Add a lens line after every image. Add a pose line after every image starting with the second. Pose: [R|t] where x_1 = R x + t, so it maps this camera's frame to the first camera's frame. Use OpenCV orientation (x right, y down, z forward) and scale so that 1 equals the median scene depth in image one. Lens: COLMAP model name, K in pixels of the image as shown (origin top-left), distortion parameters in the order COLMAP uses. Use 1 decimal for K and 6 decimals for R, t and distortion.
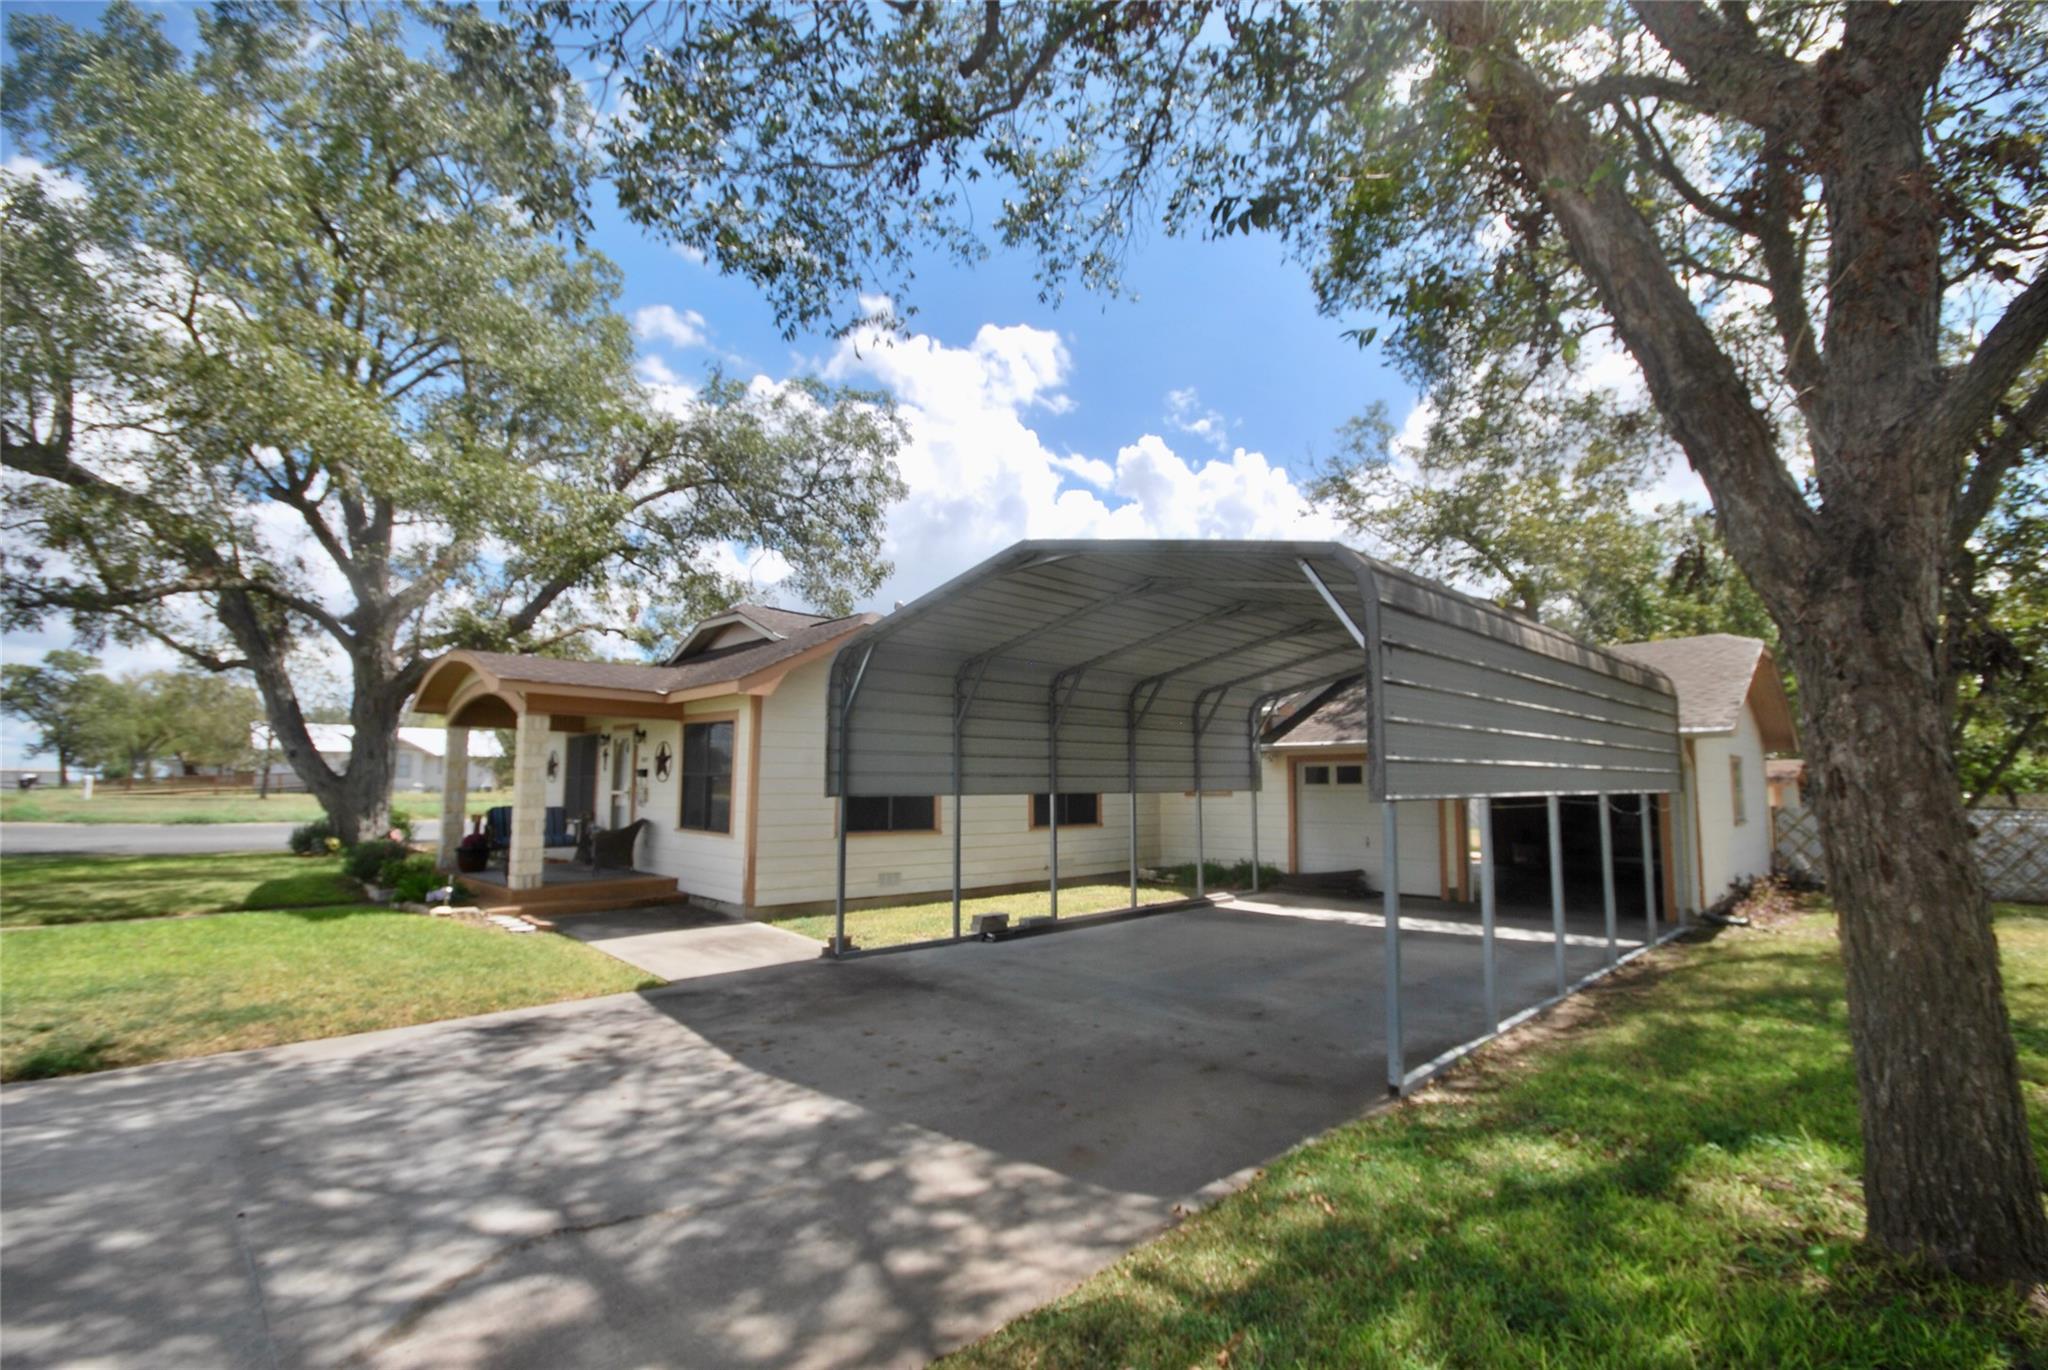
lens RADIAL K [[904.0, 0, 1017.3], [0, 904.0, 701.4], [0, 0, 1]] dist [-0.000864, -0.000038]
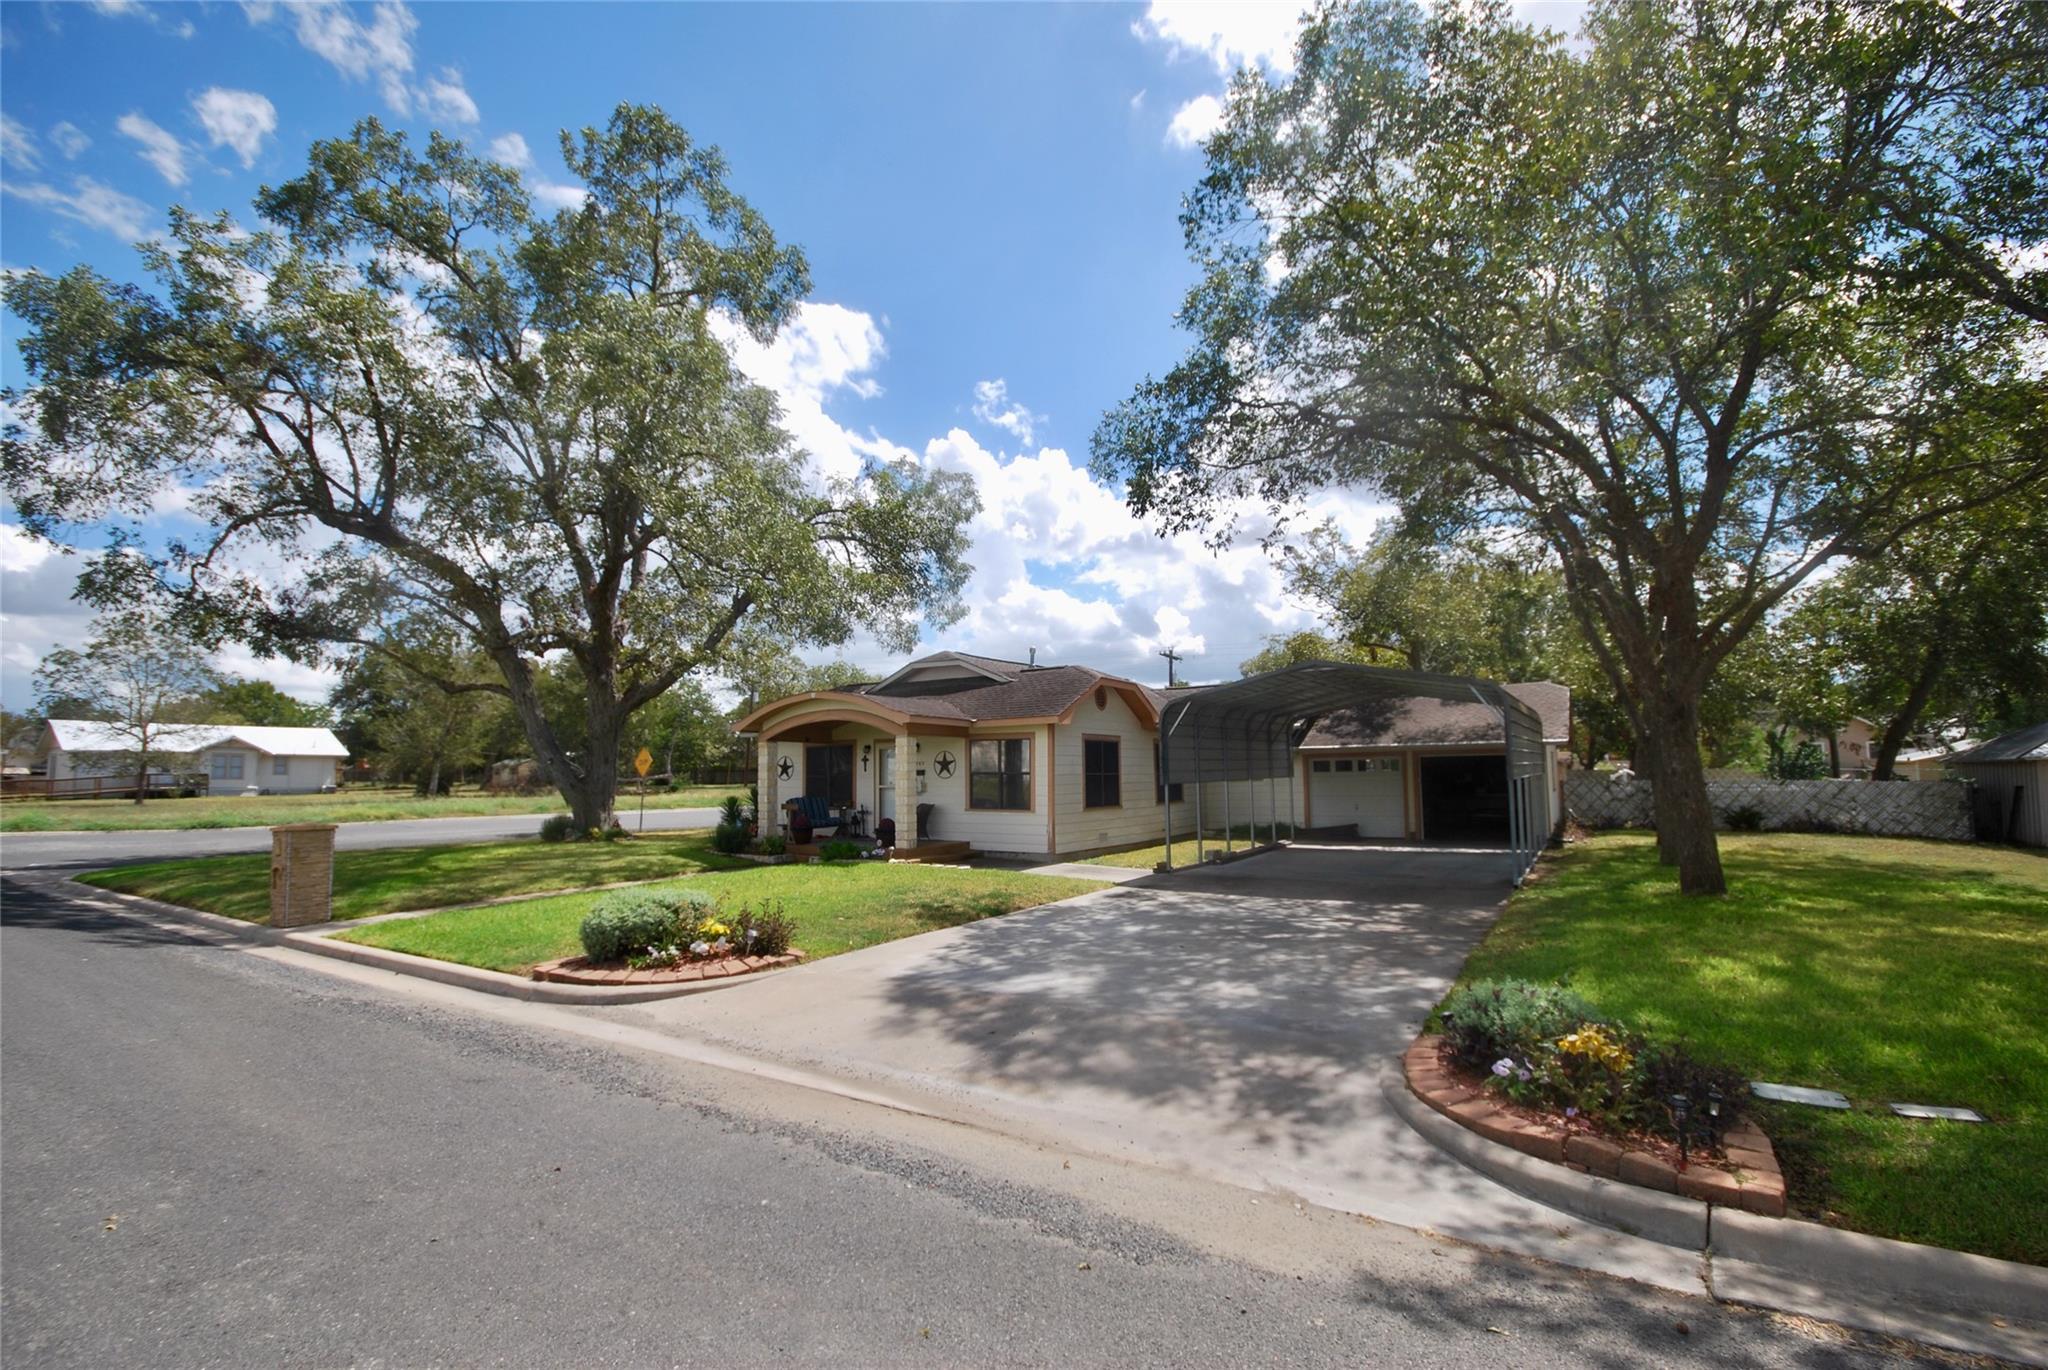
lens RADIAL K [[912.8, 0, 1029.8], [0, 912.8, 691.9], [0, 0, 1]] dist [-0.001429, 0.000244]
pose [[0.971919, 0.003854, 0.235282, -0.526036], [-0.004704, 0.999984, 0.003049, -0.050062], [-0.235267, -0.004070, 0.971922, -0.420431]]
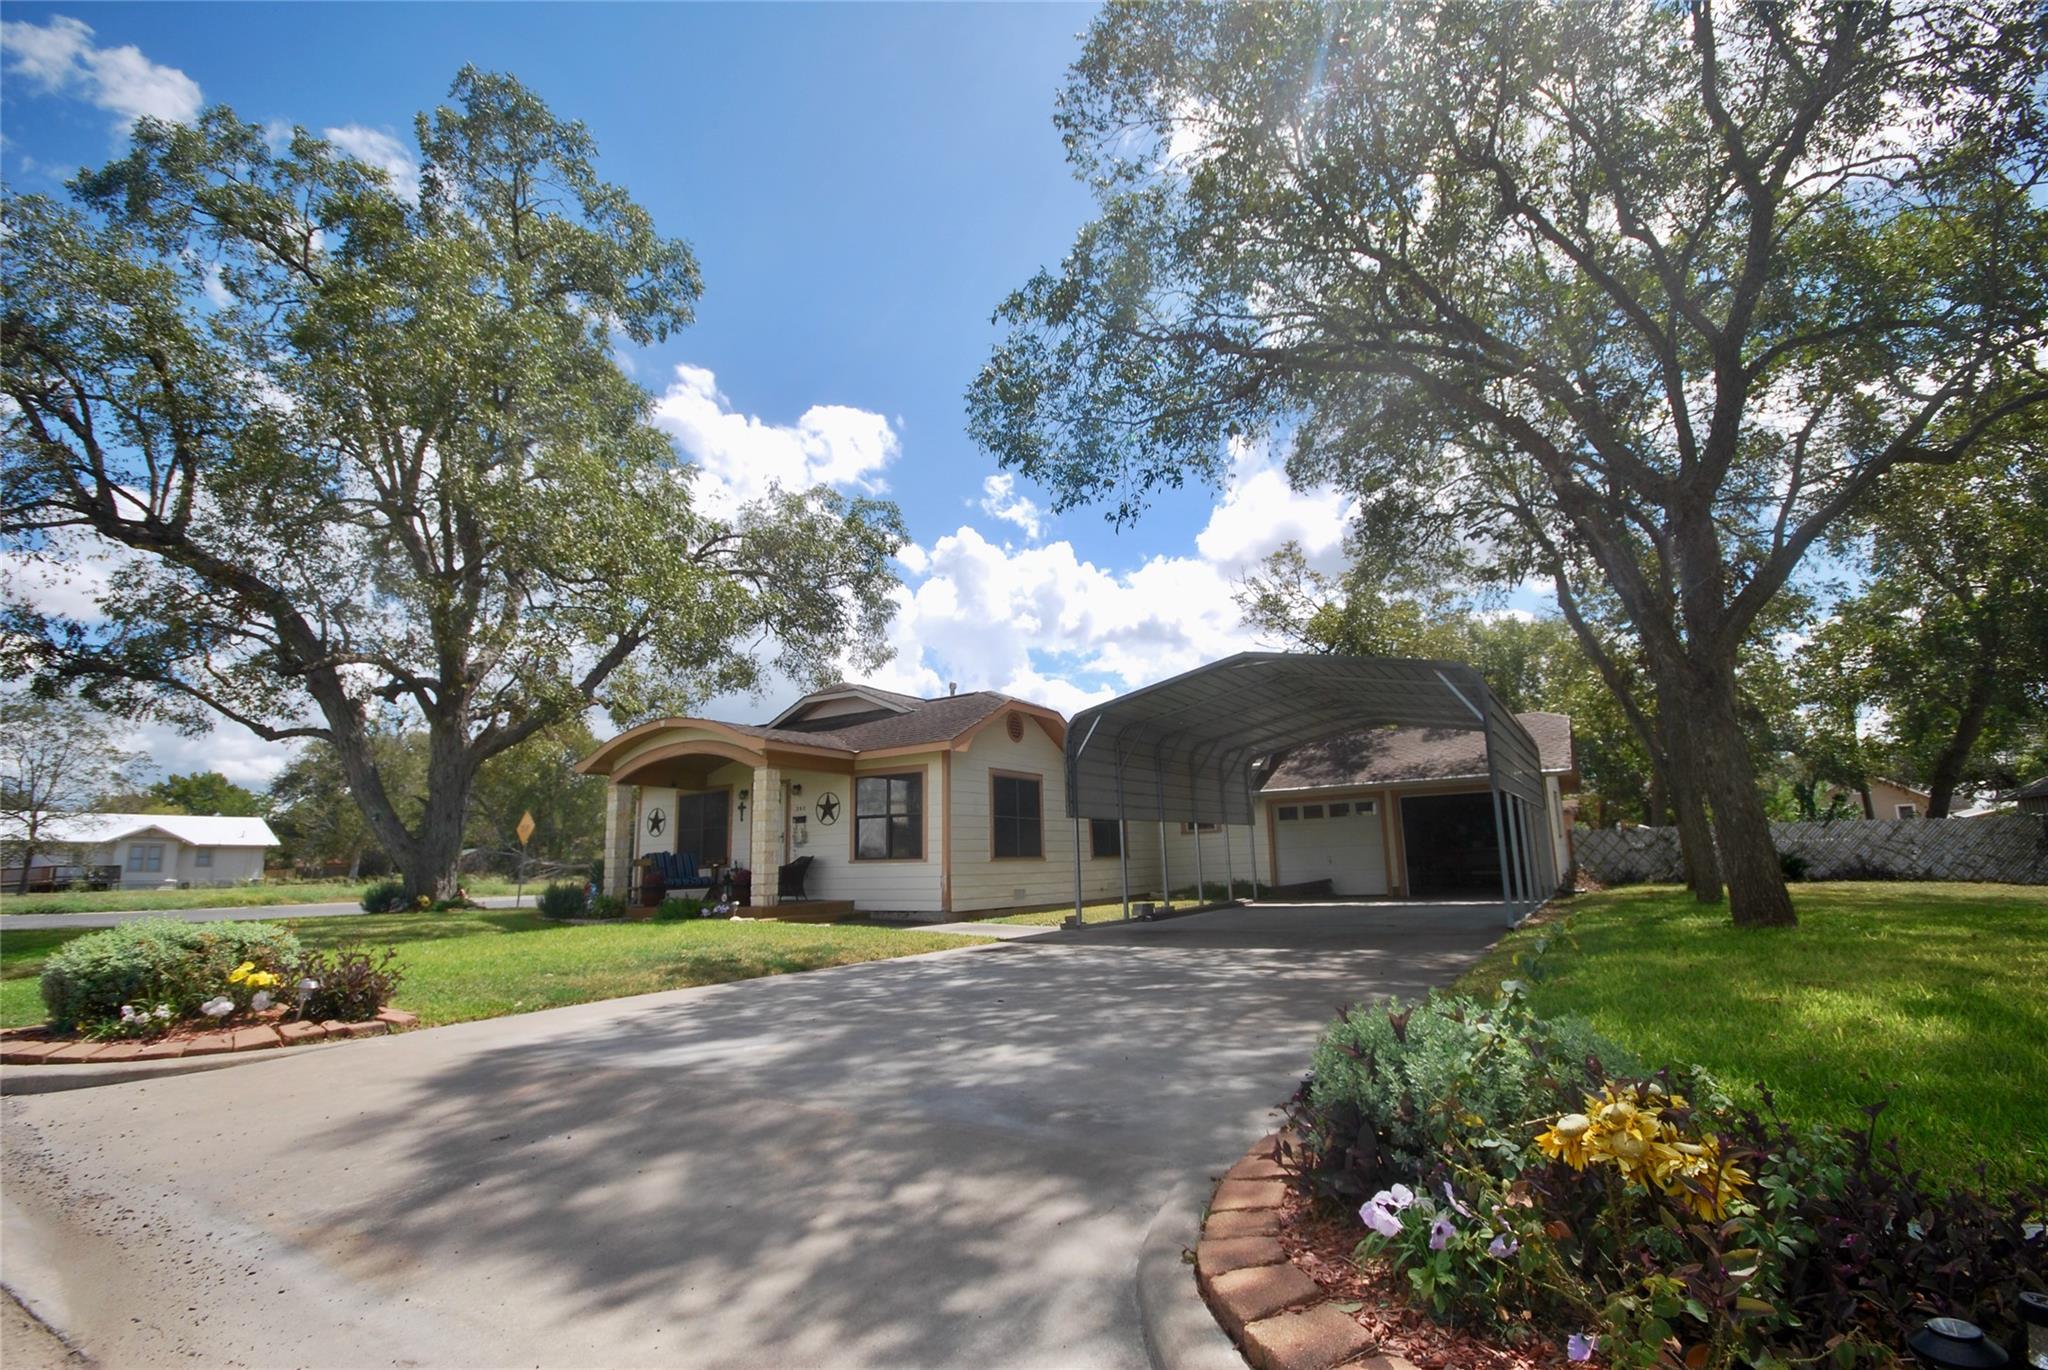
lens RADIAL K [[921.6, 0, 1026.8], [0, 921.6, 690.5], [0, 0, 1]] dist [-0.000278, -0.000892]
pose [[0.972456, 0.011611, 0.232797, -0.365366], [0.010955, 0.995378, -0.095405, 0.024924], [-0.232829, 0.095327, 0.967834, -0.261872]]
